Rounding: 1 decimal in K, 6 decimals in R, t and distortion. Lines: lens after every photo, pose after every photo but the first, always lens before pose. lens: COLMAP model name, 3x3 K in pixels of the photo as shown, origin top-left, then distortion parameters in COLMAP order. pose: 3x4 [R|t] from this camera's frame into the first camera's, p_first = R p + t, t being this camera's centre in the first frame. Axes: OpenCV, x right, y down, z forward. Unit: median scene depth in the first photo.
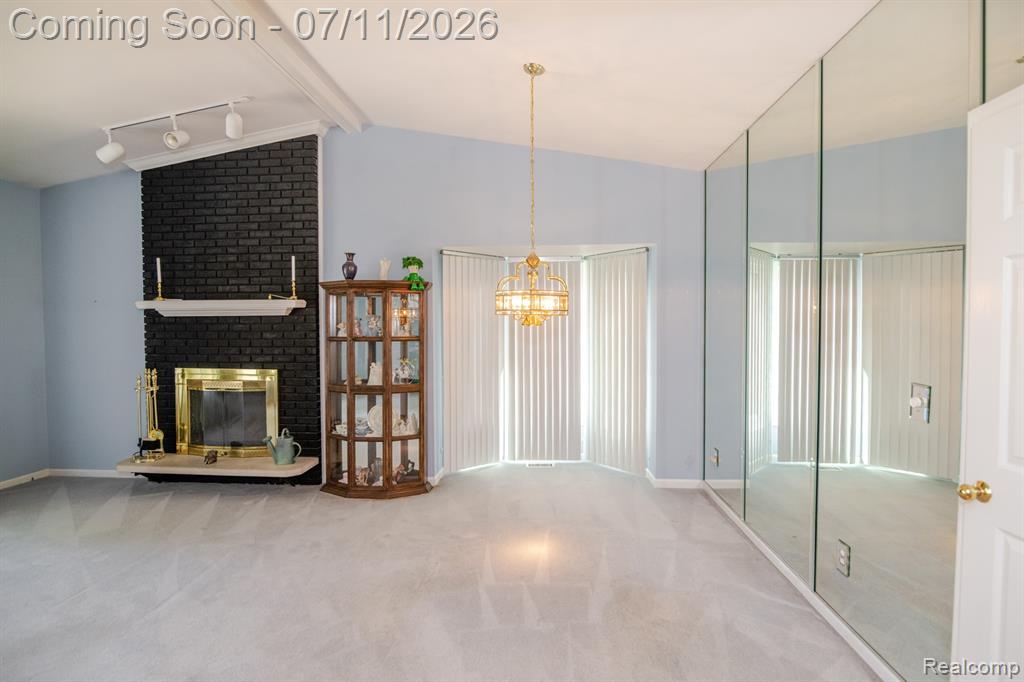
lens RADIAL K [[485.8, 0, 508.5], [0, 485.8, 338.4], [0, 0, 1]] dist [-0.014167, 0.000832]
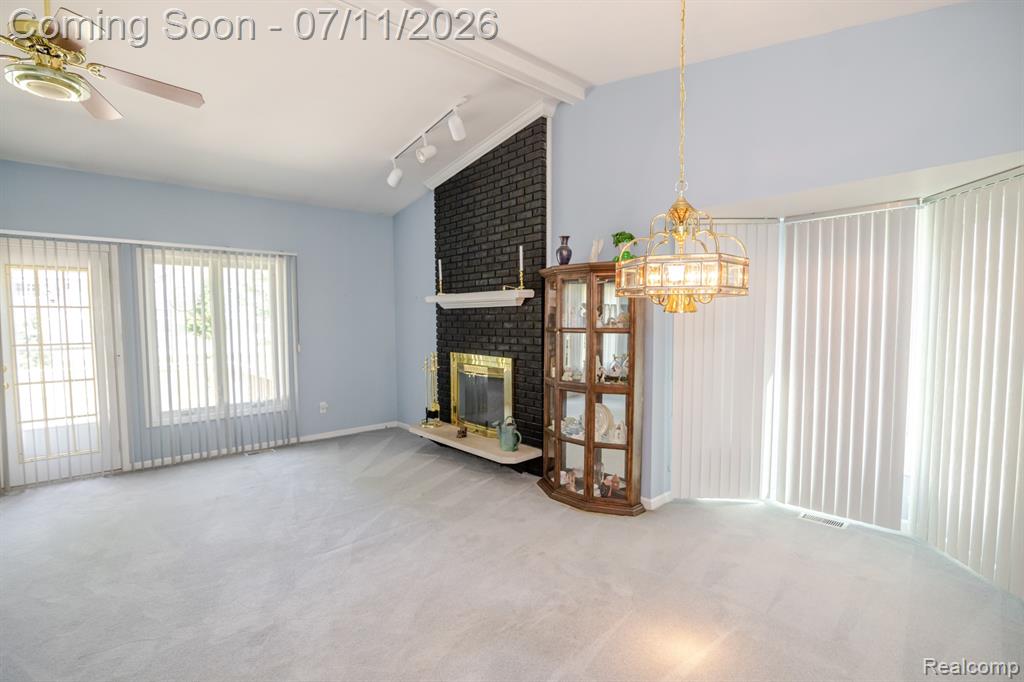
lens RADIAL K [[471.3, 0, 516.5], [0, 471.3, 348.4], [0, 0, 1]] dist [-0.023139, -0.000071]
pose [[0.730261, 0.041948, -0.681879, 0.215264], [-0.016411, 0.998902, 0.043875, -0.001297], [0.682971, -0.020850, 0.730148, 0.271834]]
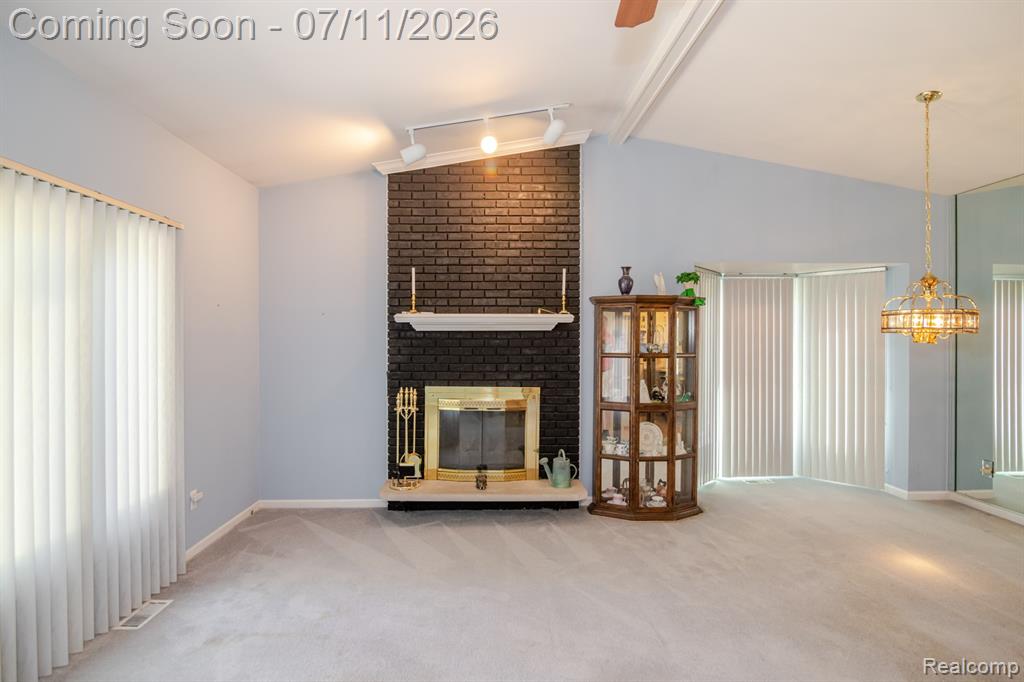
lens RADIAL K [[494.2, 0, 503.4], [0, 494.2, 342.8], [0, 0, 1]] dist [-0.012090, 0.000276]
pose [[0.995530, 0.003455, 0.094387, -0.639519], [-0.001226, 0.999719, -0.023665, 0.000008], [-0.094443, 0.023443, 0.995254, 0.039890]]
